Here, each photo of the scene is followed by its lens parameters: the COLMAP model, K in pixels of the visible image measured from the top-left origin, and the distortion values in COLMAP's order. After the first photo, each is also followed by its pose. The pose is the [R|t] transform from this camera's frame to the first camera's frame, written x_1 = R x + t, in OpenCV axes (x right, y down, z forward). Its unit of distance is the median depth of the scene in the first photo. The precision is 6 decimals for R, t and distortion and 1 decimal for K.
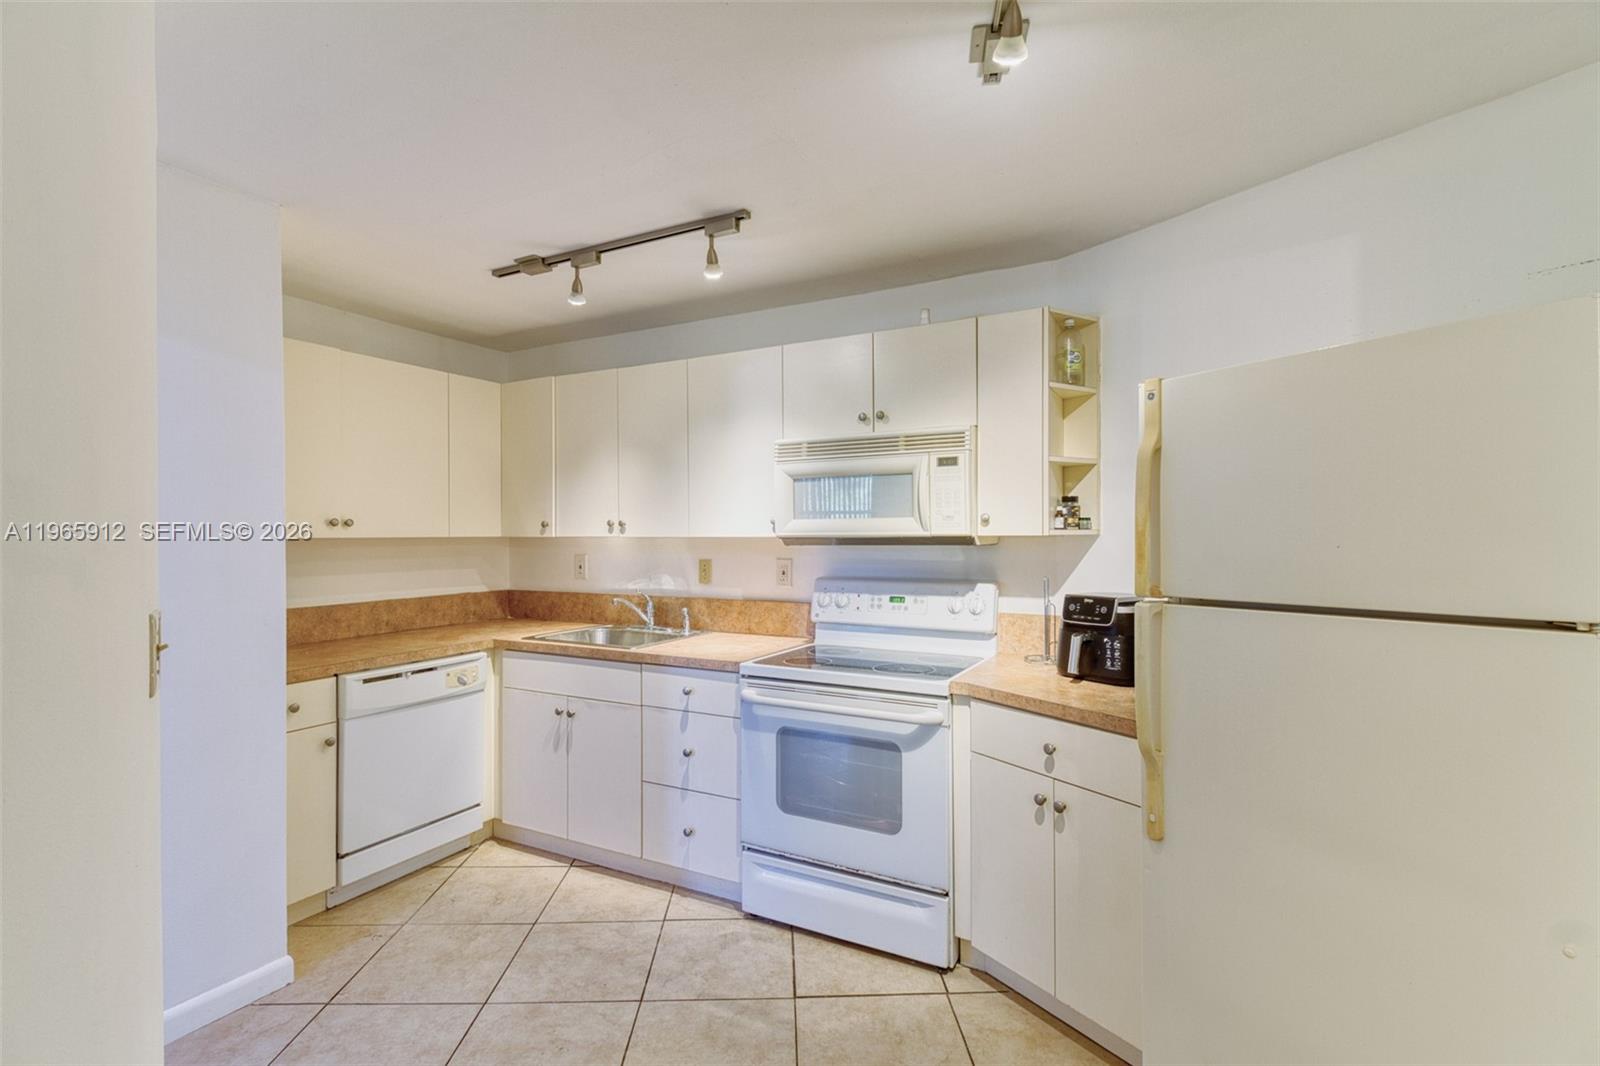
lens RADIAL K [[754.6, 0, 800.0], [0, 754.6, 533.0], [0, 0, 1]] dist [0.000073, -0.000293]
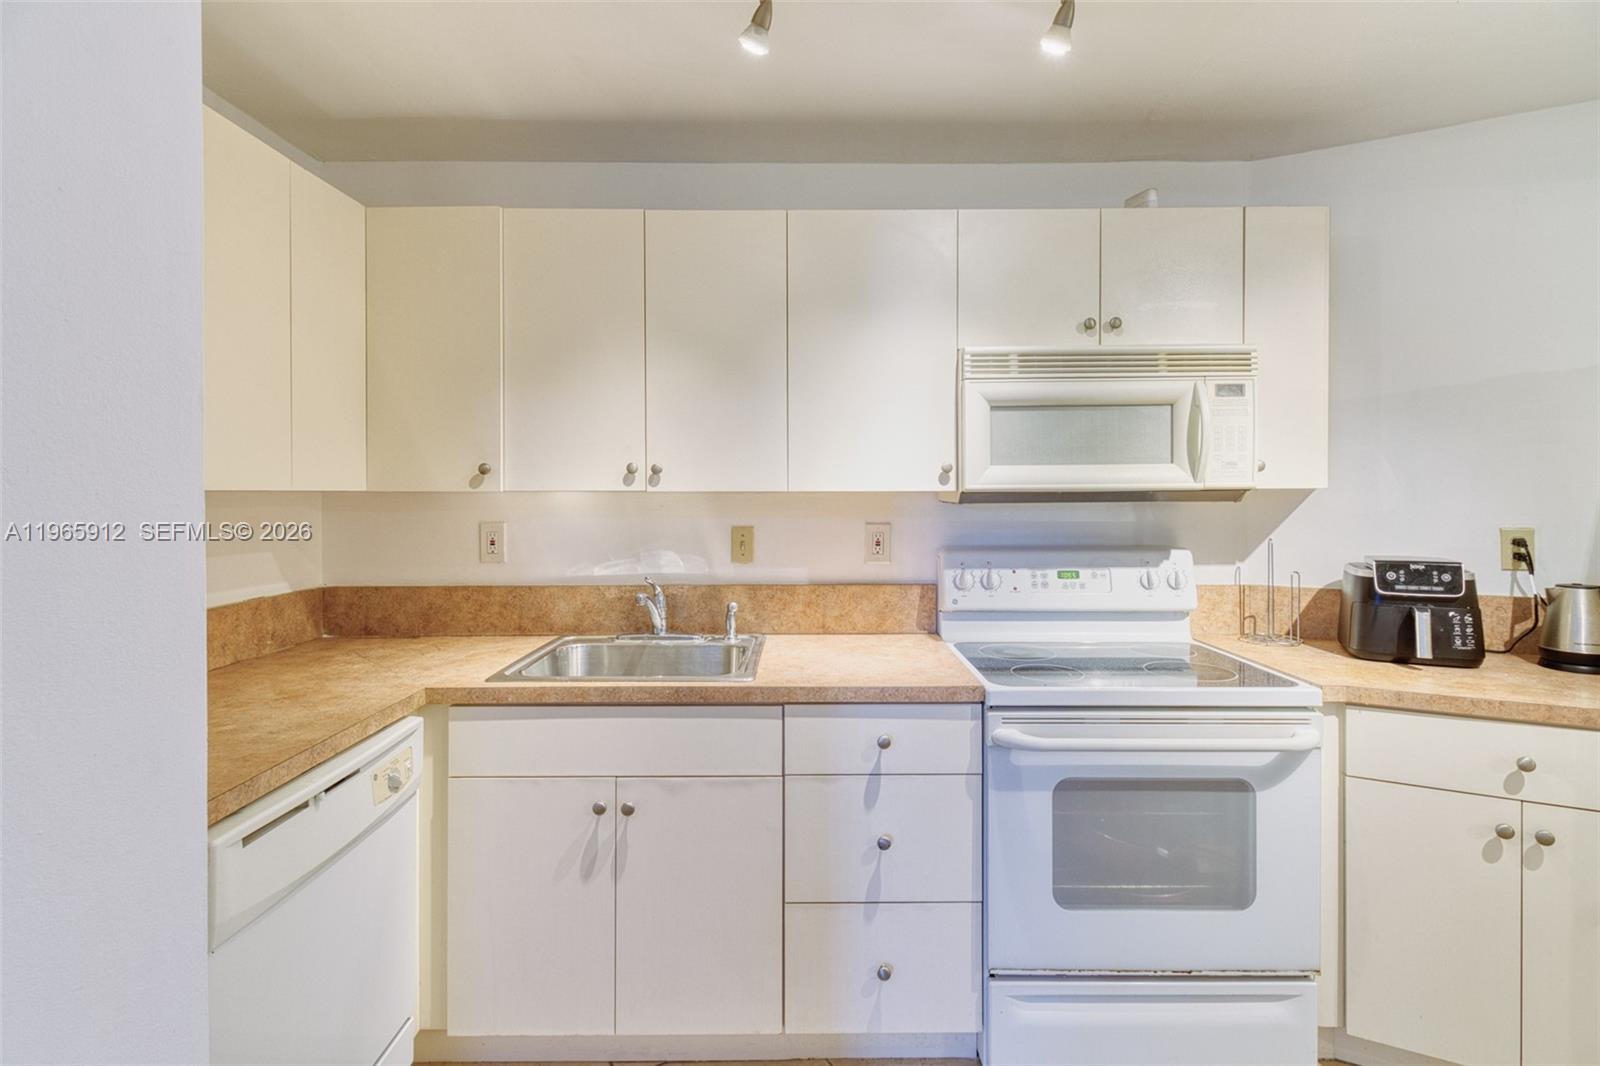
lens RADIAL K [[754.5, 0, 800.3], [0, 754.5, 496.5], [0, 0, 1]] dist [0.010752, -0.012507]
pose [[0.882275, -0.000274, 0.470735, -0.465879], [-0.000130, 1.000000, 0.000825, 0.009668], [-0.470735, -0.000789, 0.882274, 0.461912]]
